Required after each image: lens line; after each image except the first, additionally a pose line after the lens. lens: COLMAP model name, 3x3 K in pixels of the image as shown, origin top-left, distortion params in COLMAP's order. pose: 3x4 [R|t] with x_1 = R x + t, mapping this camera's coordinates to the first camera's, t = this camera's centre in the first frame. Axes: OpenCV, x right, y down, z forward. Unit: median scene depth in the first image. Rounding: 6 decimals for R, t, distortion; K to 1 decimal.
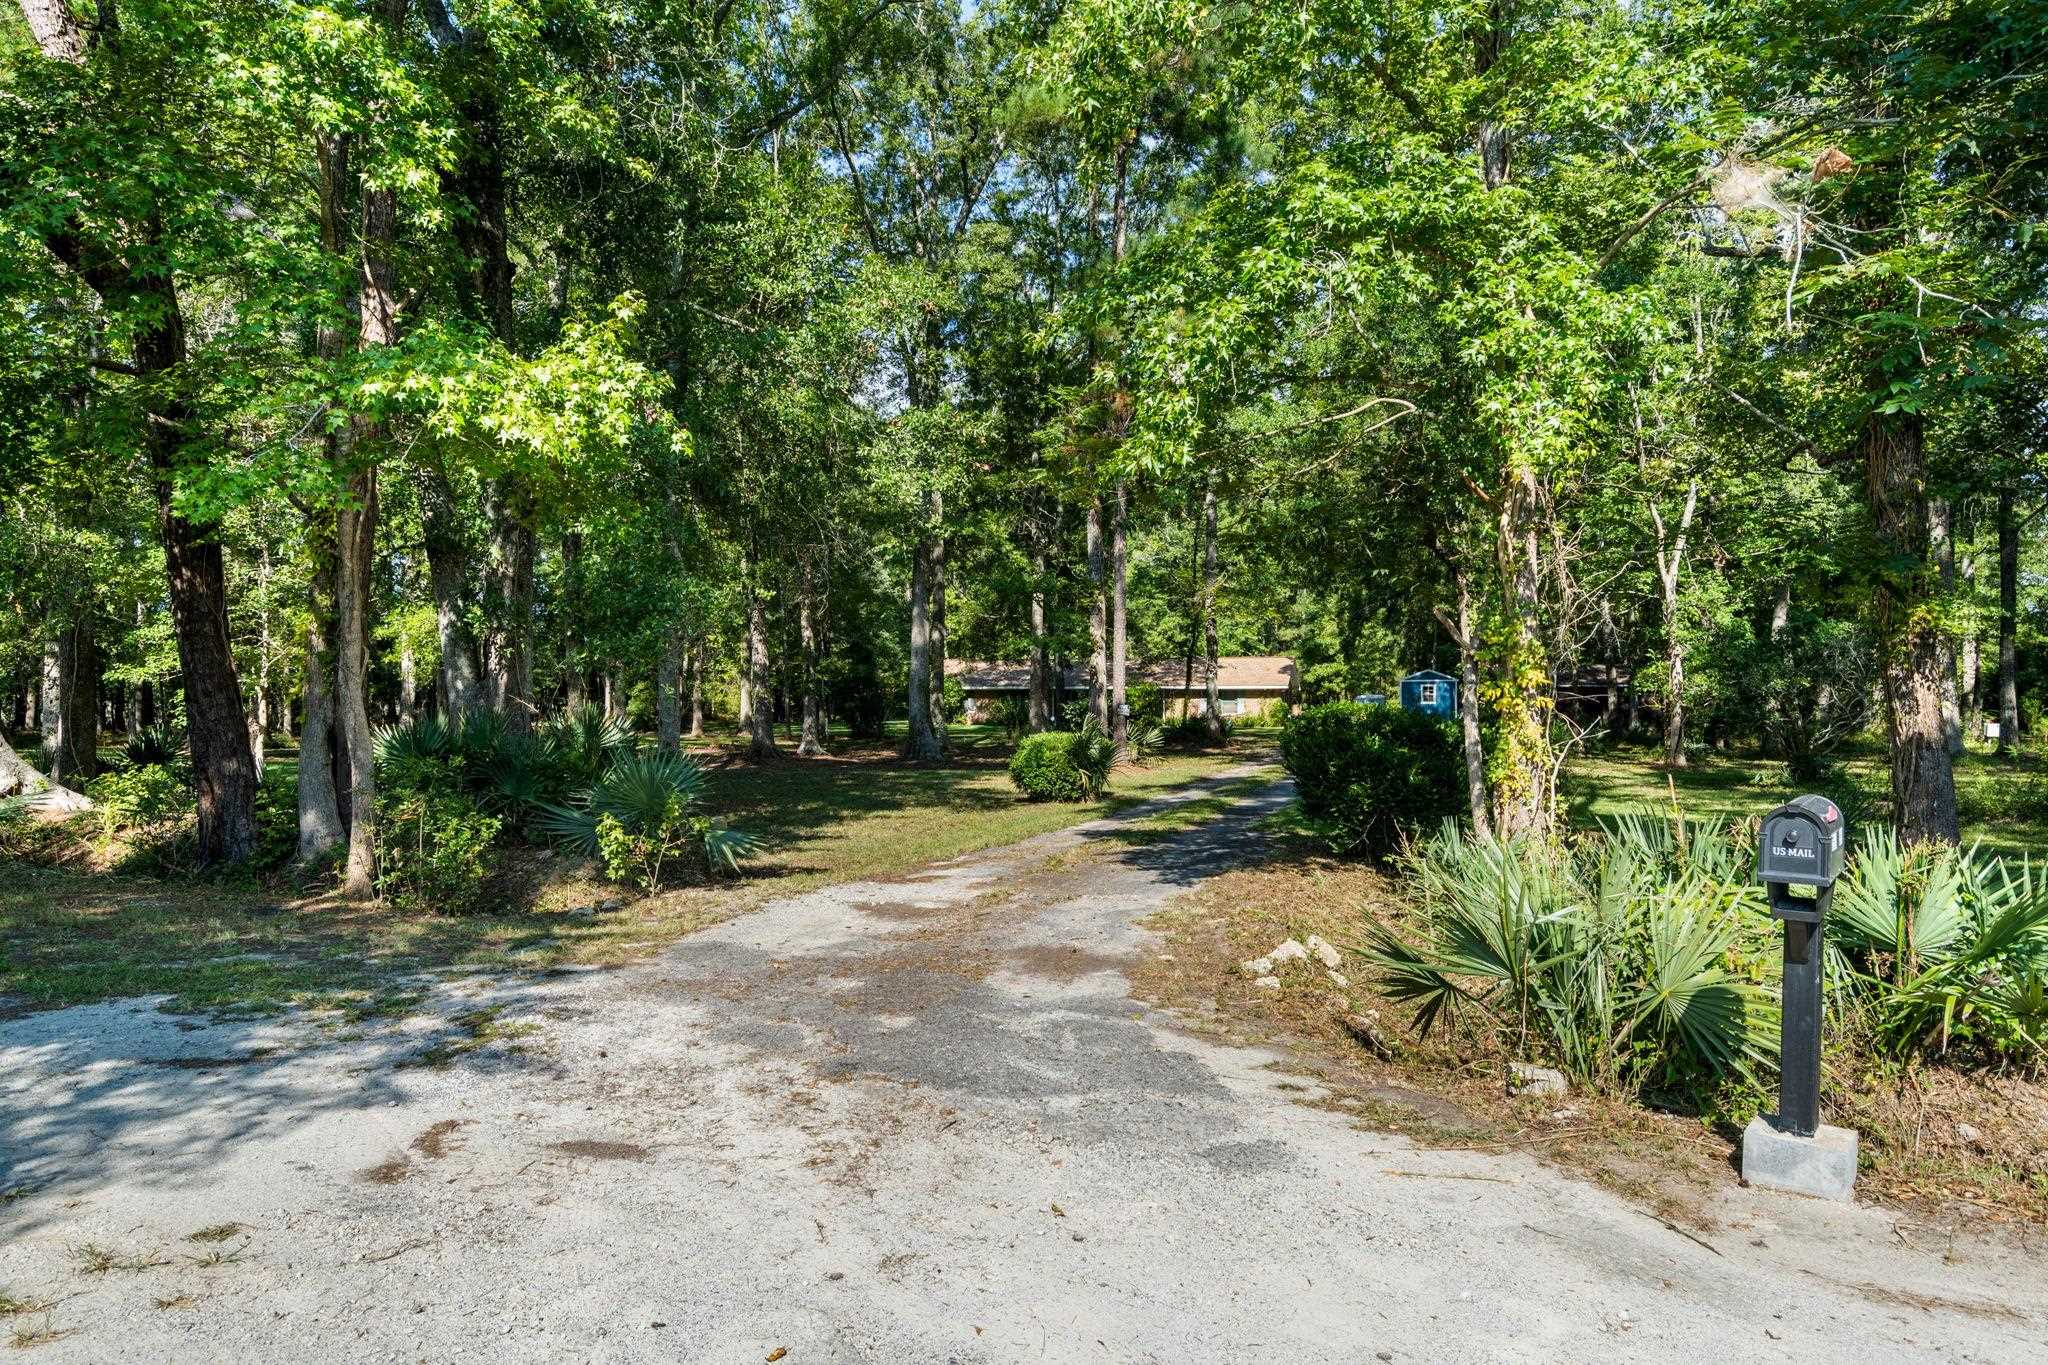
lens RADIAL K [[1450.8, 0, 1025.7], [0, 1450.8, 711.9], [0, 0, 1]] dist [0.006599, 0.002628]
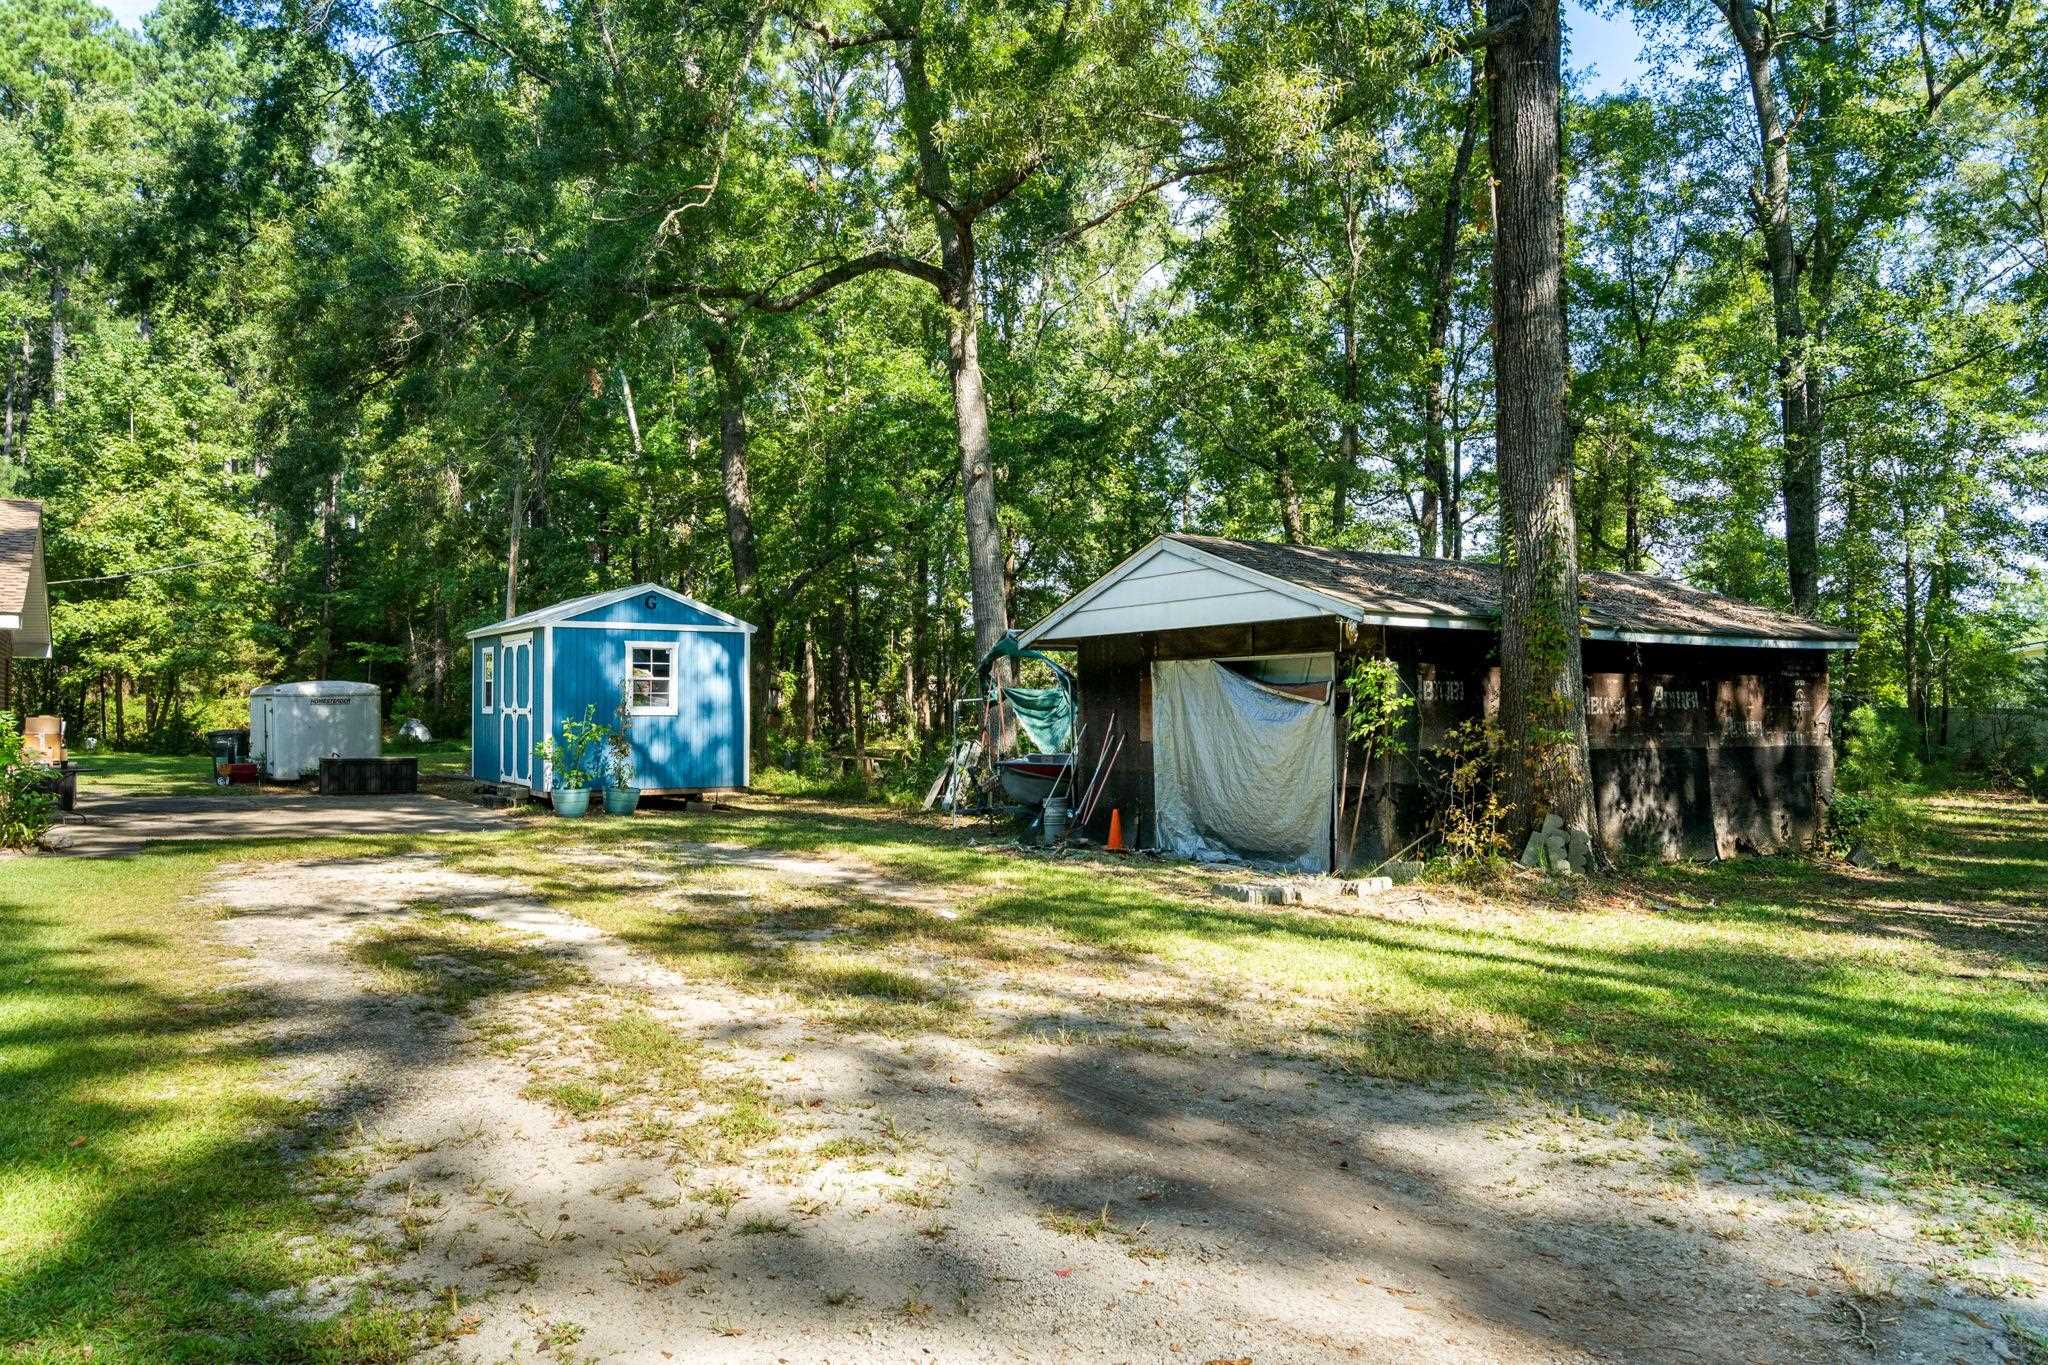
lens RADIAL K [[1450.8, 0, 1025.7], [0, 1450.8, 711.9], [0, 0, 1]] dist [0.006599, 0.002628]
pose [[0.681697, -0.000294, 0.731635, 0.100370], [0.000088, 1.000000, 0.000319, -0.004807], [-0.731635, -0.000153, 0.681697, 0.597374]]
